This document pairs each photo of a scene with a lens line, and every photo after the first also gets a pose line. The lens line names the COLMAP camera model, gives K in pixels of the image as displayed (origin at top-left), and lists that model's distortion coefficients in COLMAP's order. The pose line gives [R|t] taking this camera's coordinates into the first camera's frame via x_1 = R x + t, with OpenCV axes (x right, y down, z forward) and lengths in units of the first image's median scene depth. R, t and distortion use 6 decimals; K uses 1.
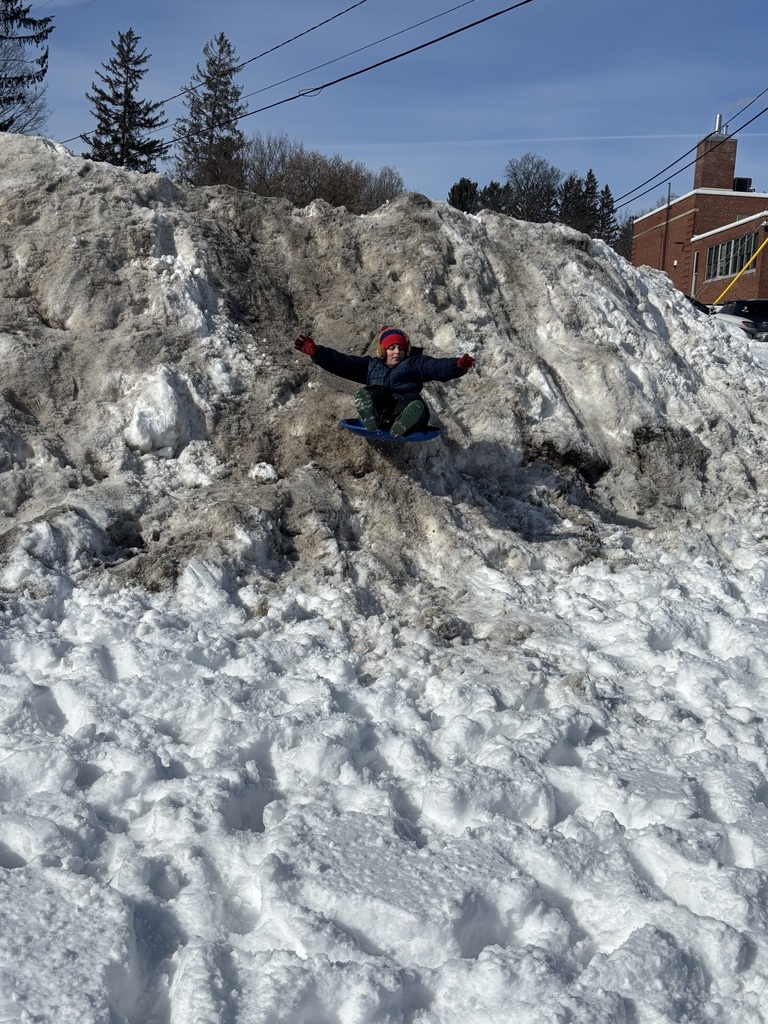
lens RADIAL K [[1191.7, 0, 383.9], [0, 1191.7, 515.4], [0, 0, 1]] dist [0.057214, 0.000000]
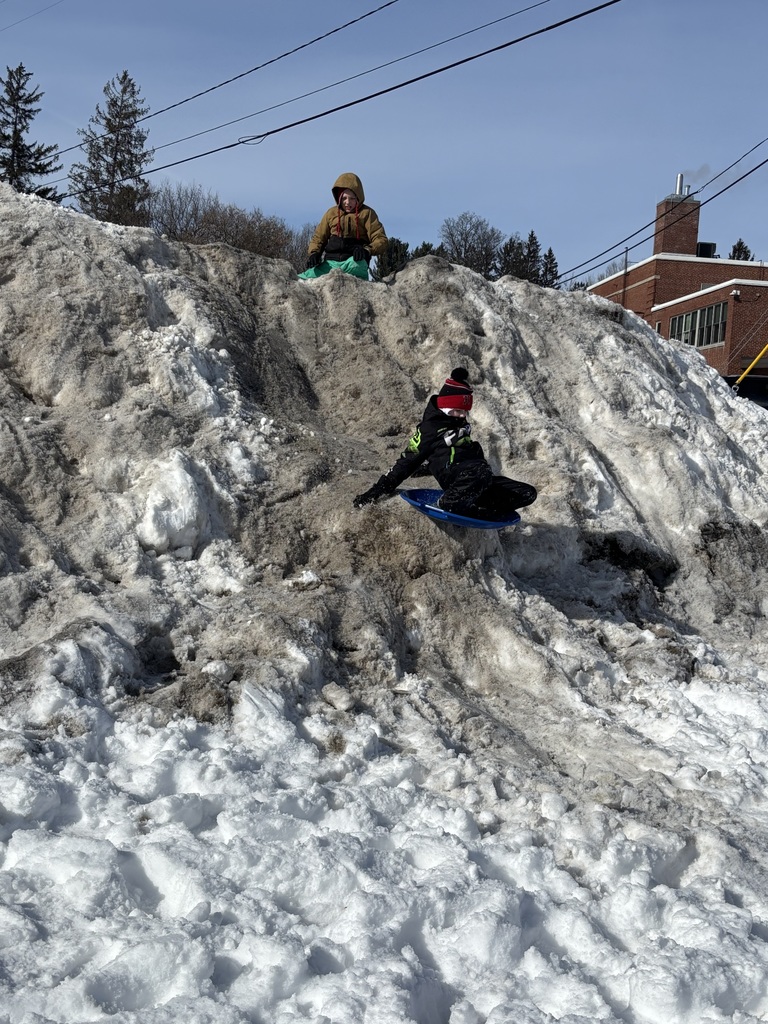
lens RADIAL K [[1345.8, 0, 384.7], [0, 1345.8, 509.8], [0, 0, 1]] dist [0.091501, 0.000000]
pose [[0.997130, 0.003601, 0.075626, -0.102705], [0.002043, 0.997225, -0.074414, -0.010587], [-0.075684, 0.074355, 0.994356, 0.034901]]
